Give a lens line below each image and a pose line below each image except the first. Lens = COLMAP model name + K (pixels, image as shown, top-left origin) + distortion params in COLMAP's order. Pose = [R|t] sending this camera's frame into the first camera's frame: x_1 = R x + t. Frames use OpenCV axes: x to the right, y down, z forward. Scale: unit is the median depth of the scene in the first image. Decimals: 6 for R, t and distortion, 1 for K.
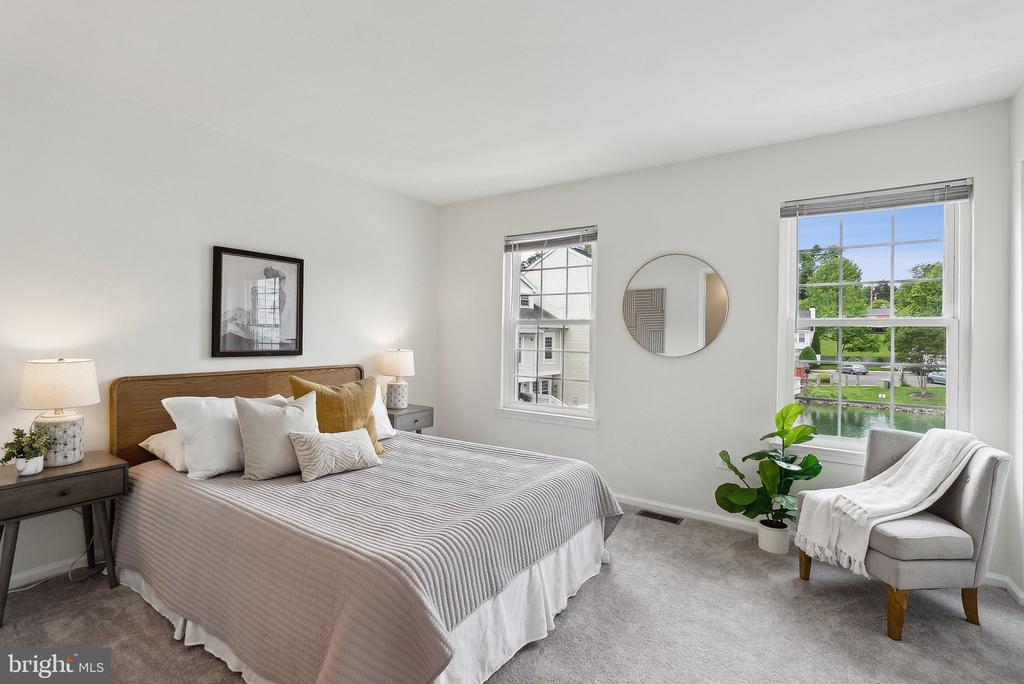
lens RADIAL K [[476.2, 0, 512.8], [0, 476.2, 343.7], [0, 0, 1]] dist [-0.009699, 0.003070]
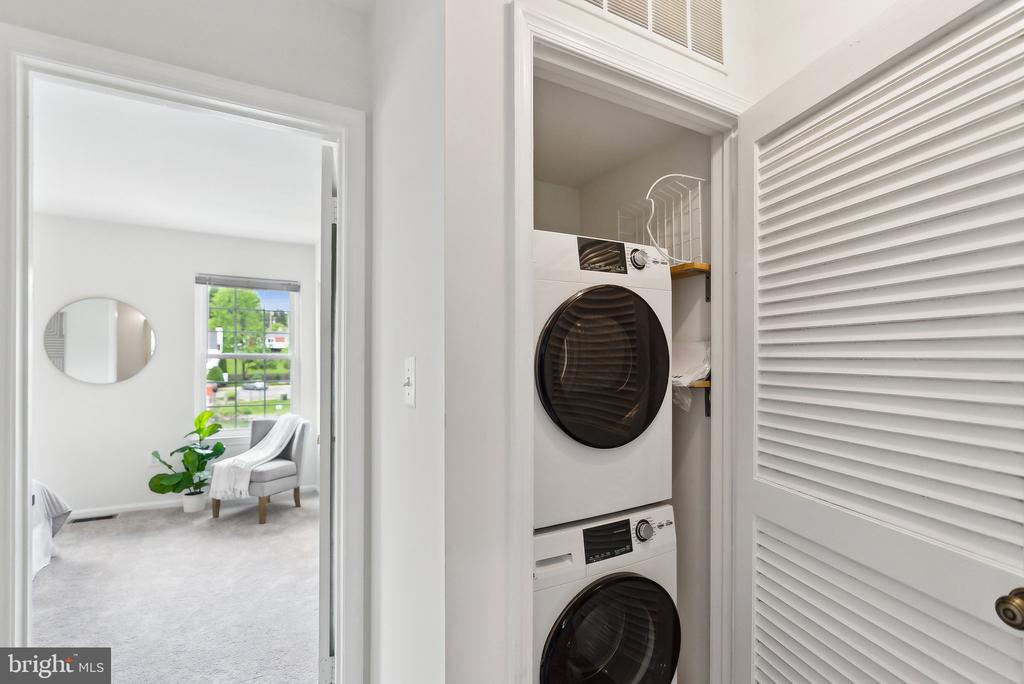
lens RADIAL K [[476.2, 0, 502.1], [0, 476.2, 362.3], [0, 0, 1]] dist [-0.009699, 0.003070]
pose [[0.453703, -0.009892, 0.891098, -0.335718], [0.010694, 0.999927, 0.005656, -0.025847], [-0.891089, 0.006963, 0.453775, -0.539922]]
